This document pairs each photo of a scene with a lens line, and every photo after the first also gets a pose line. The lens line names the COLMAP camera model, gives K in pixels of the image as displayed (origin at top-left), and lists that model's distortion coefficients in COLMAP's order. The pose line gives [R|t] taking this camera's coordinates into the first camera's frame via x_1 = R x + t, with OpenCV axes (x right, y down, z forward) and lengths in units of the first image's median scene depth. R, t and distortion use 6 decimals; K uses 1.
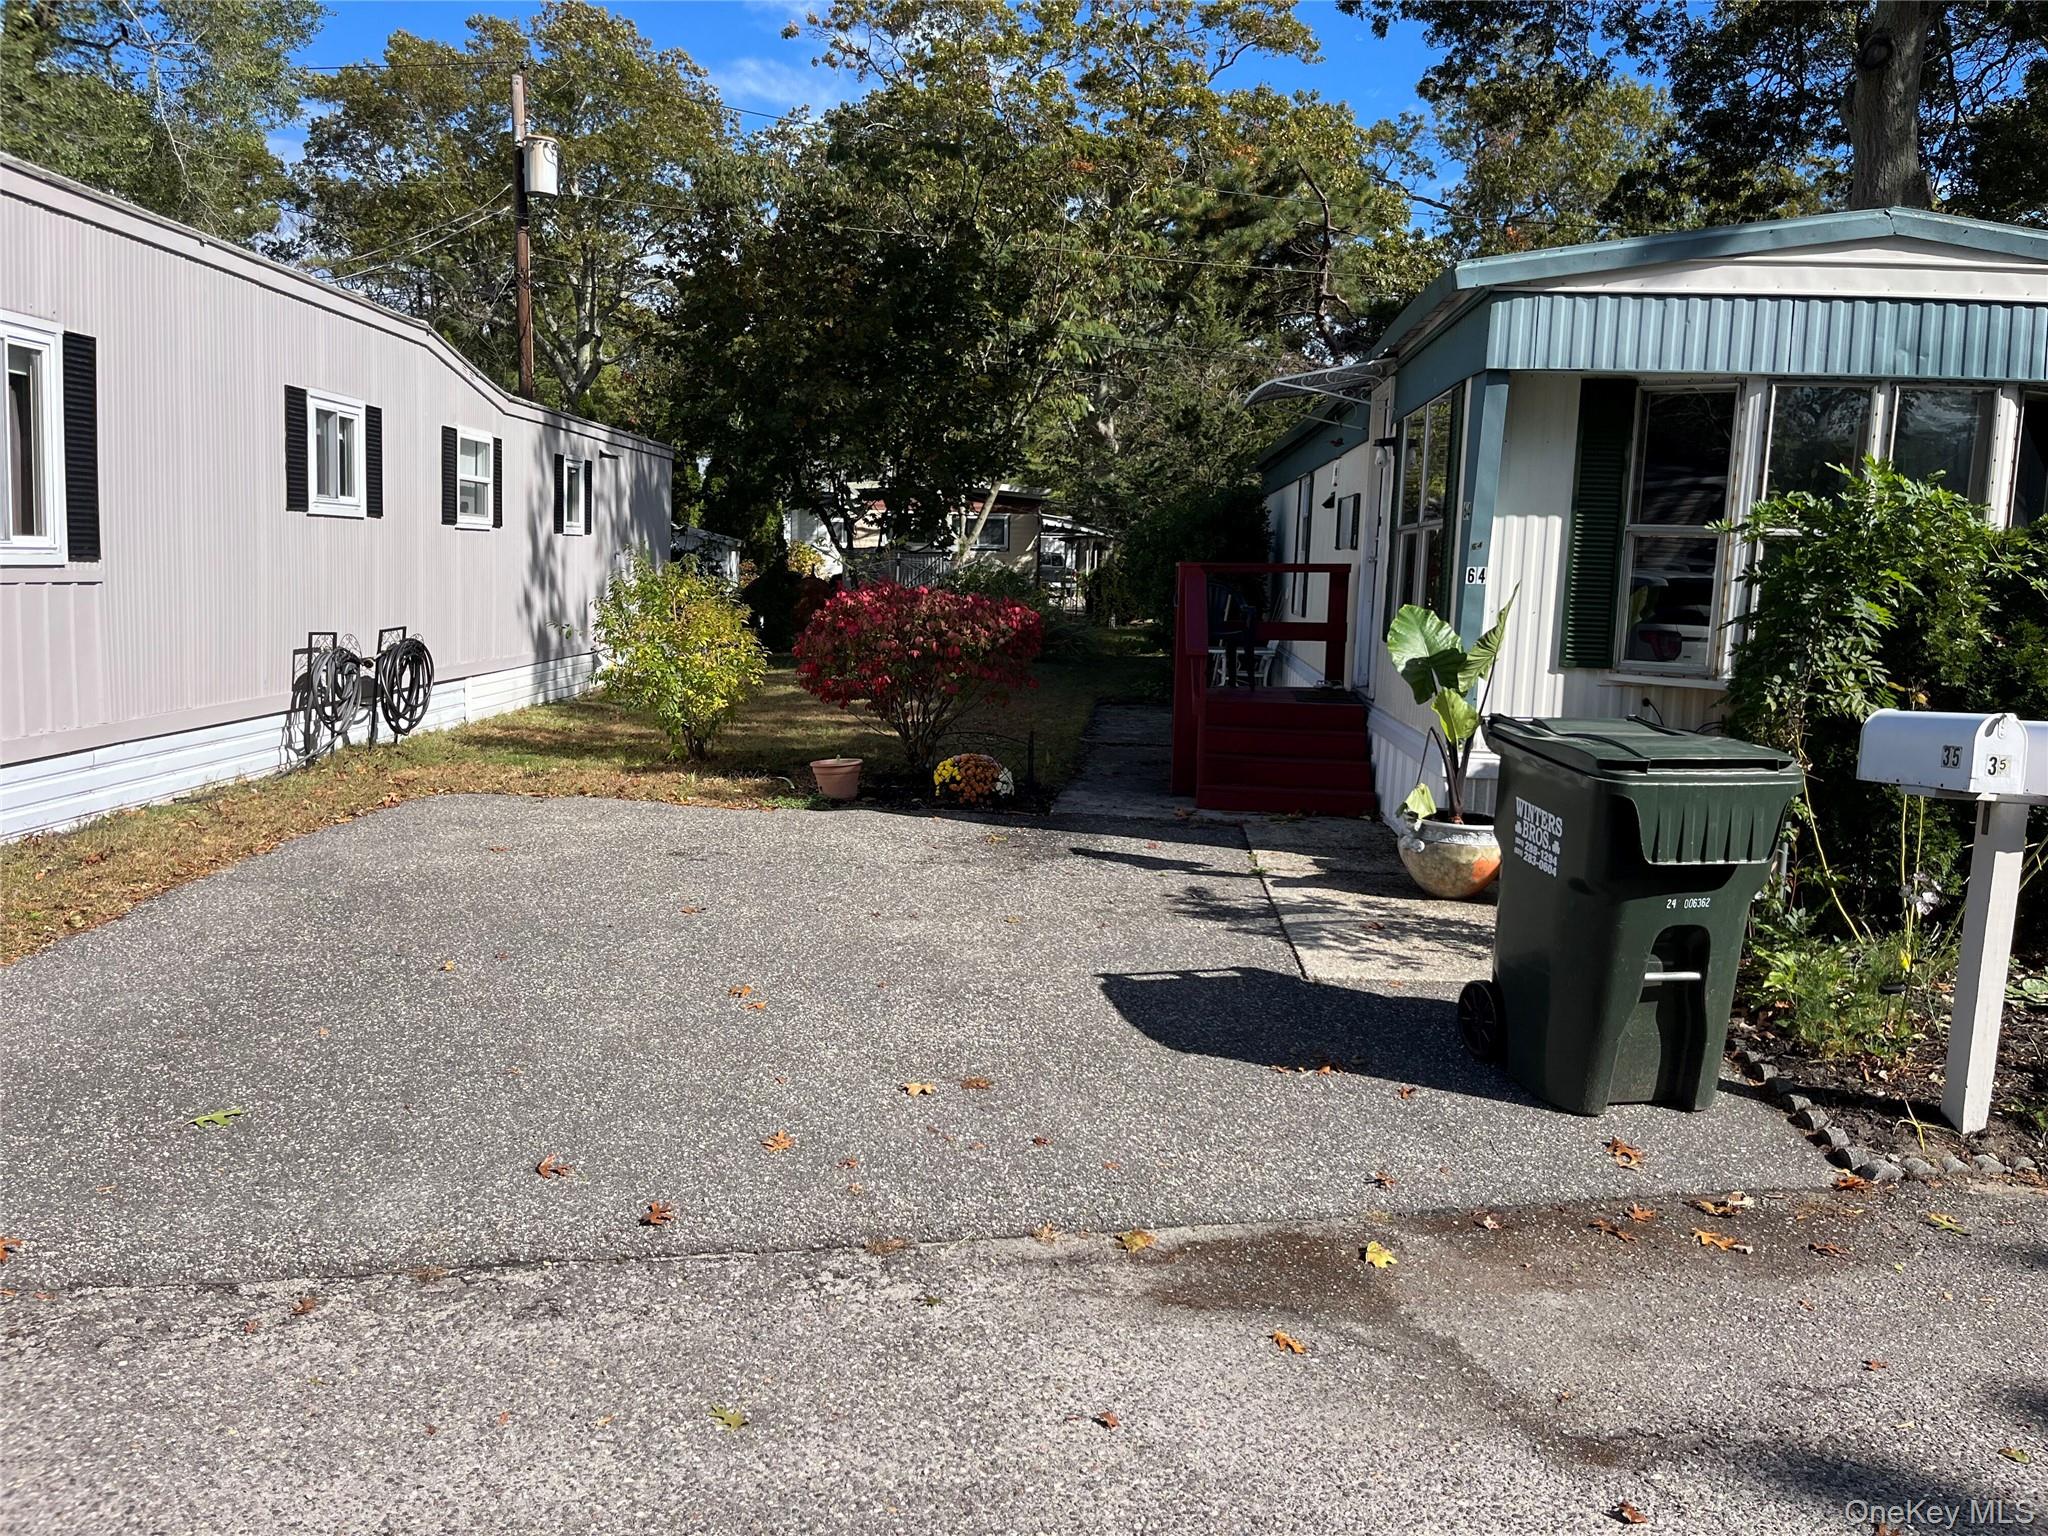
lens RADIAL K [[1539.3, 0, 1010.5], [0, 1539.3, 762.7], [0, 0, 1]] dist [0.064880, -0.095286]
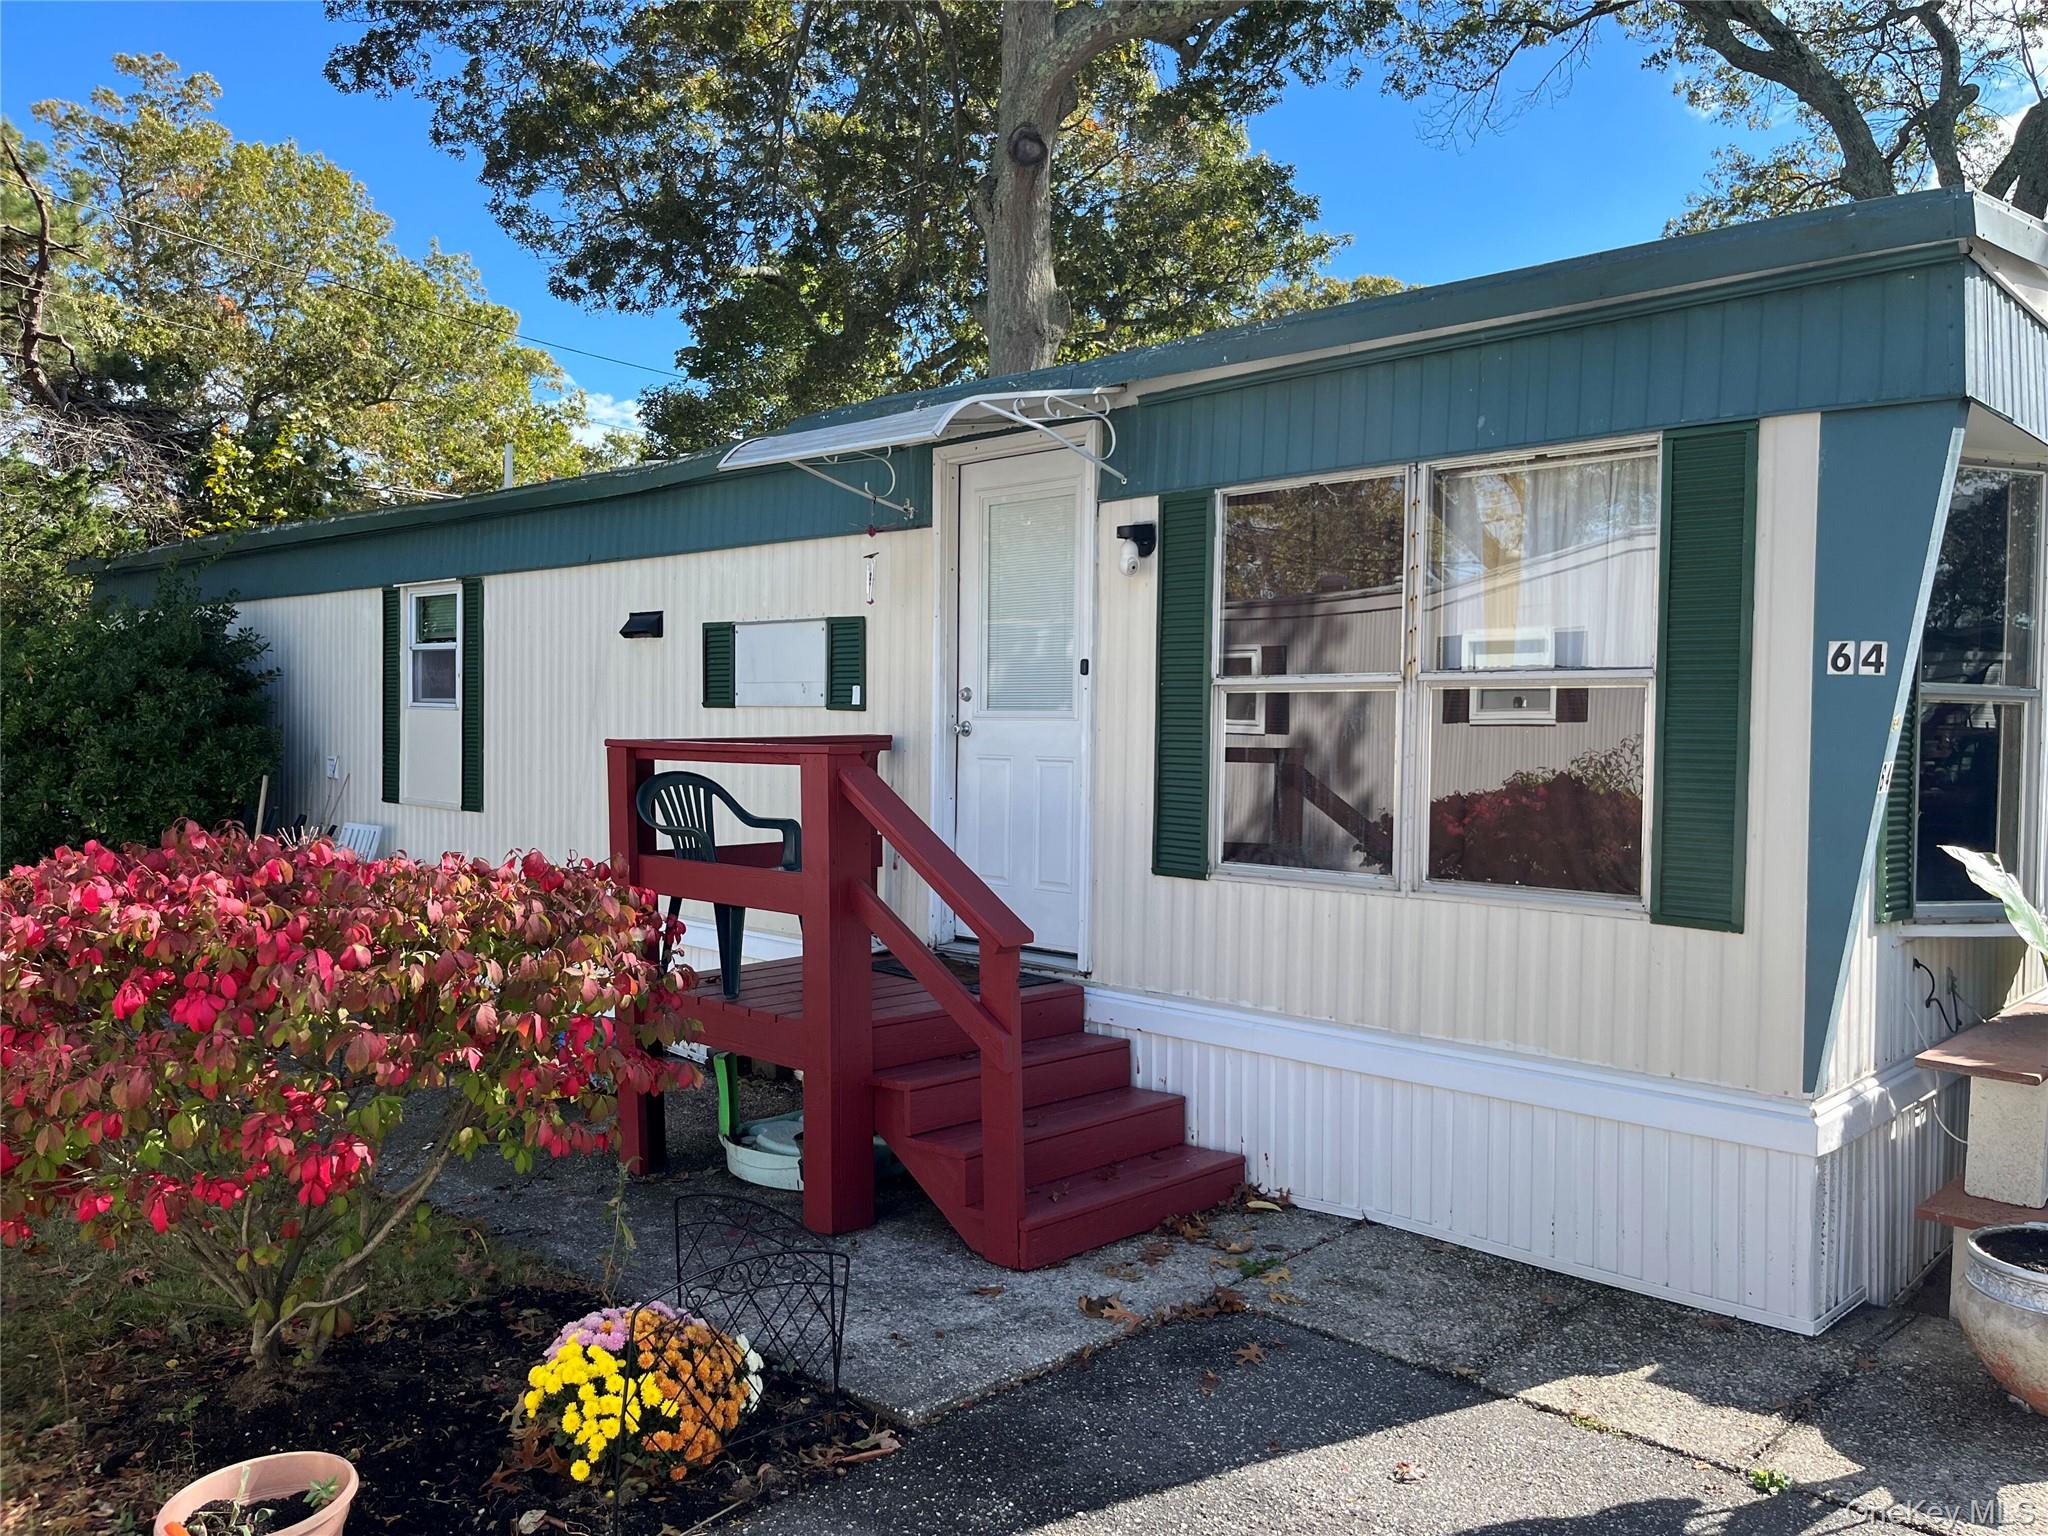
lens RADIAL K [[1539.3, 0, 1018.9], [0, 1539.3, 769.8], [0, 0, 1]] dist [0.064880, -0.095286]
pose [[0.626589, -0.050109, 0.777737, -0.224763], [0.109203, 0.993731, -0.023955, -0.104446], [-0.771661, 0.099941, 0.628133, 0.641416]]
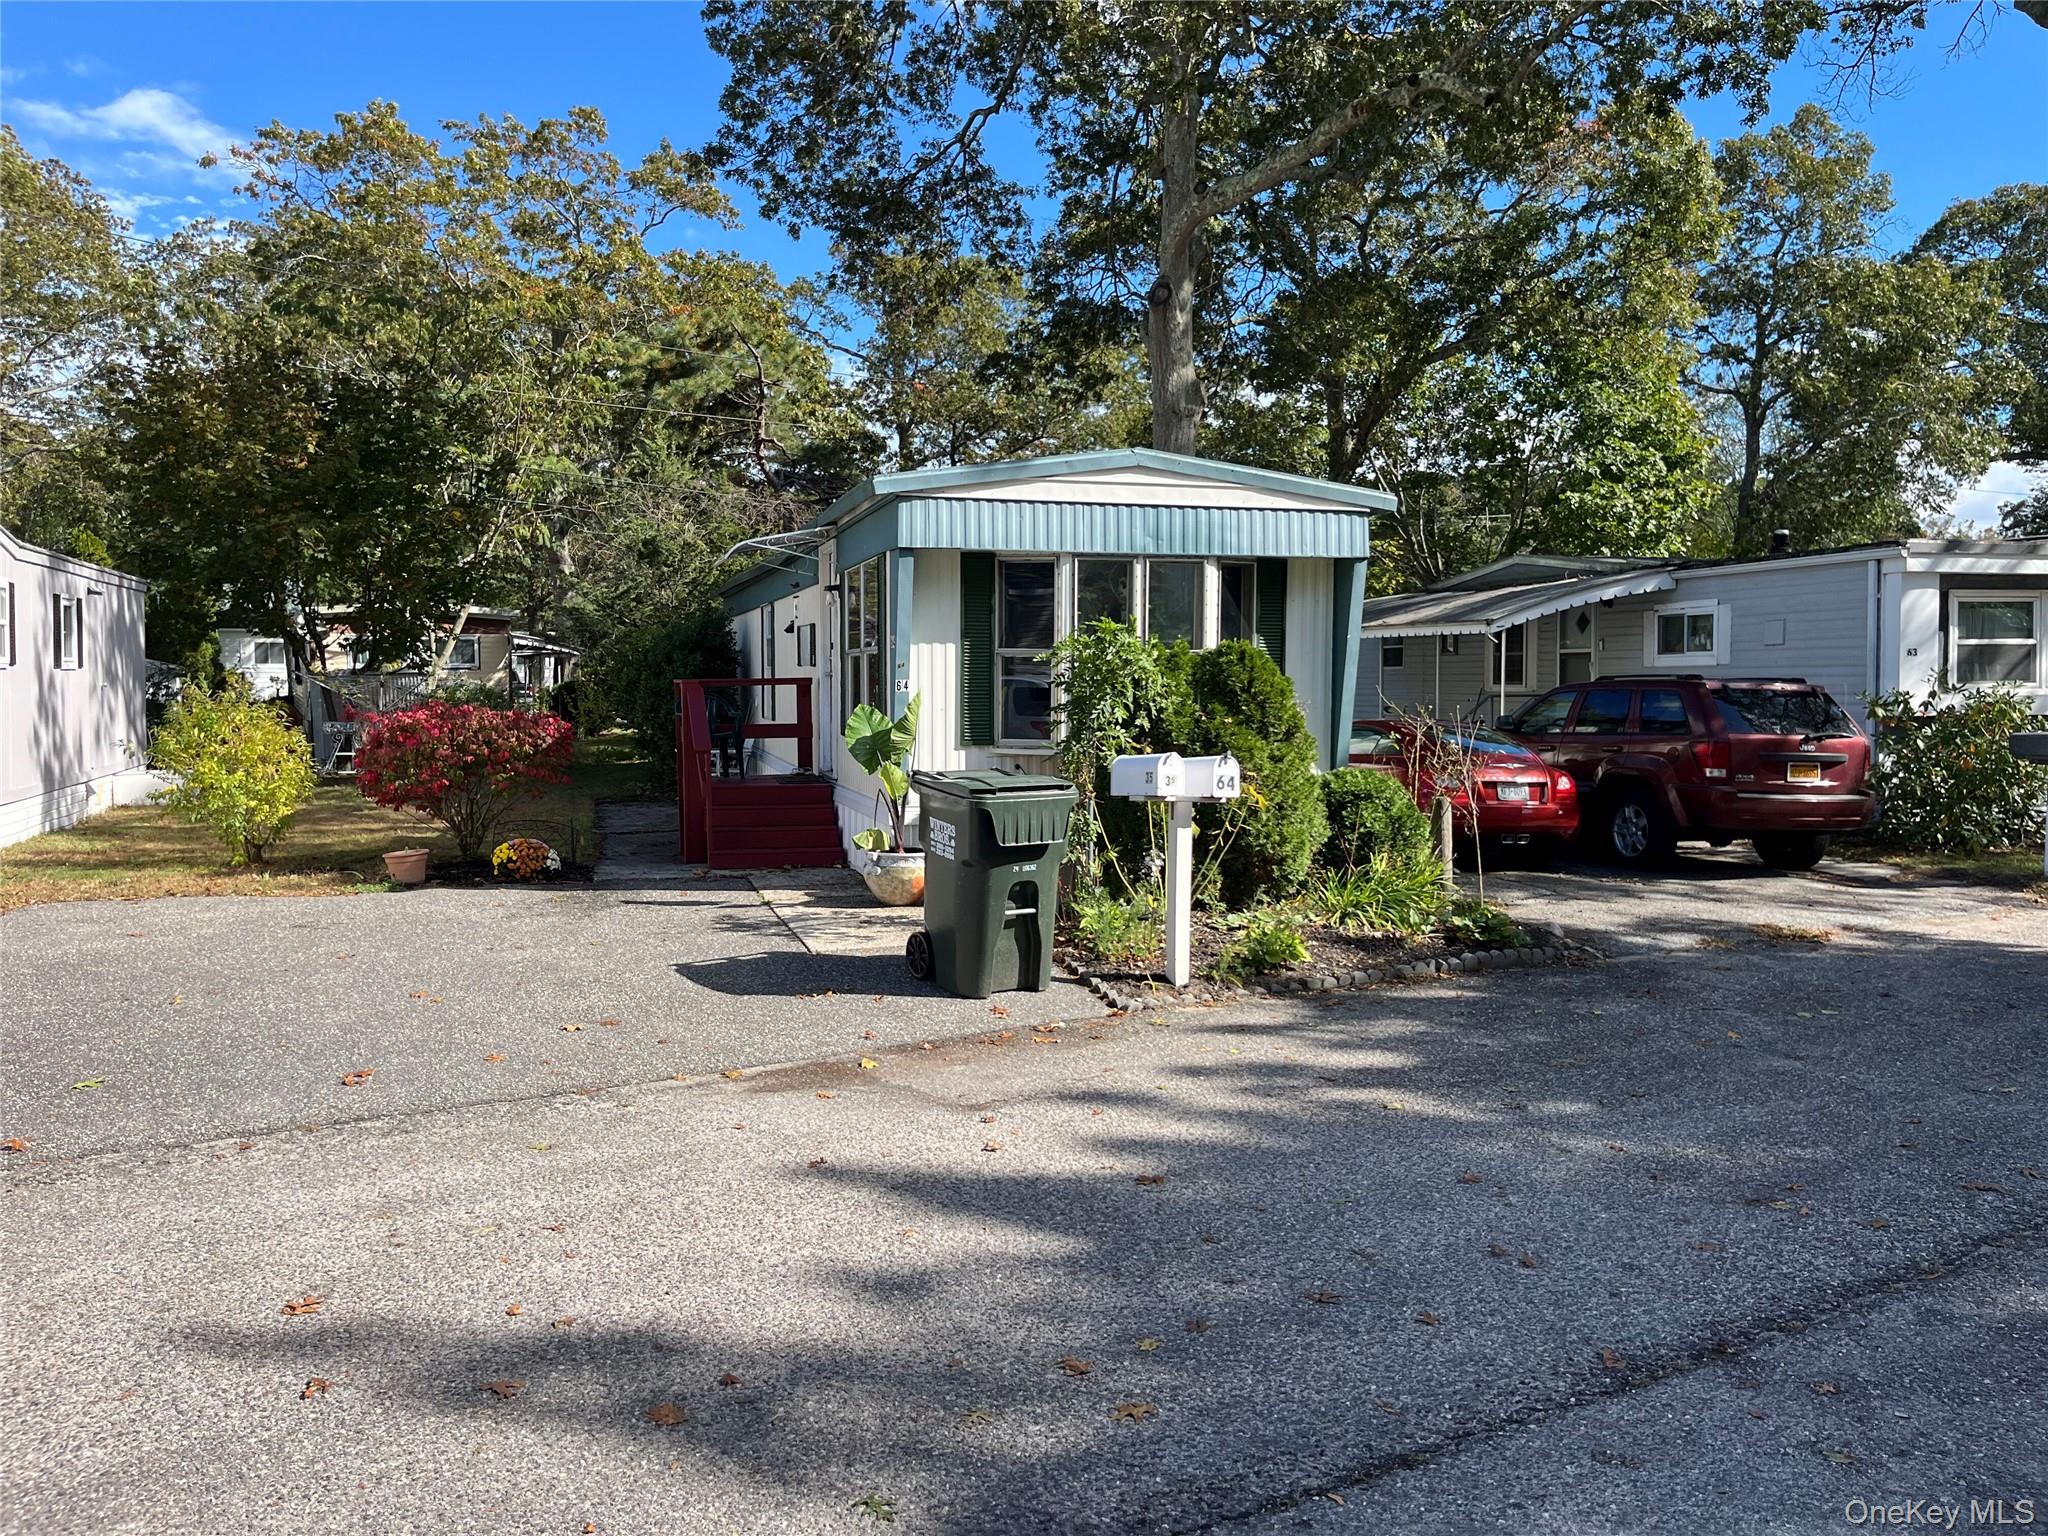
lens RADIAL K [[1539.3, 0, 1007.1], [0, 1539.3, 768.6], [0, 0, 1]] dist [0.064880, -0.095286]
pose [[0.938623, -0.049533, 0.341370, -0.076426], [0.071972, 0.995977, -0.053375, 0.030280], [-0.337353, 0.074668, 0.938412, -0.282192]]
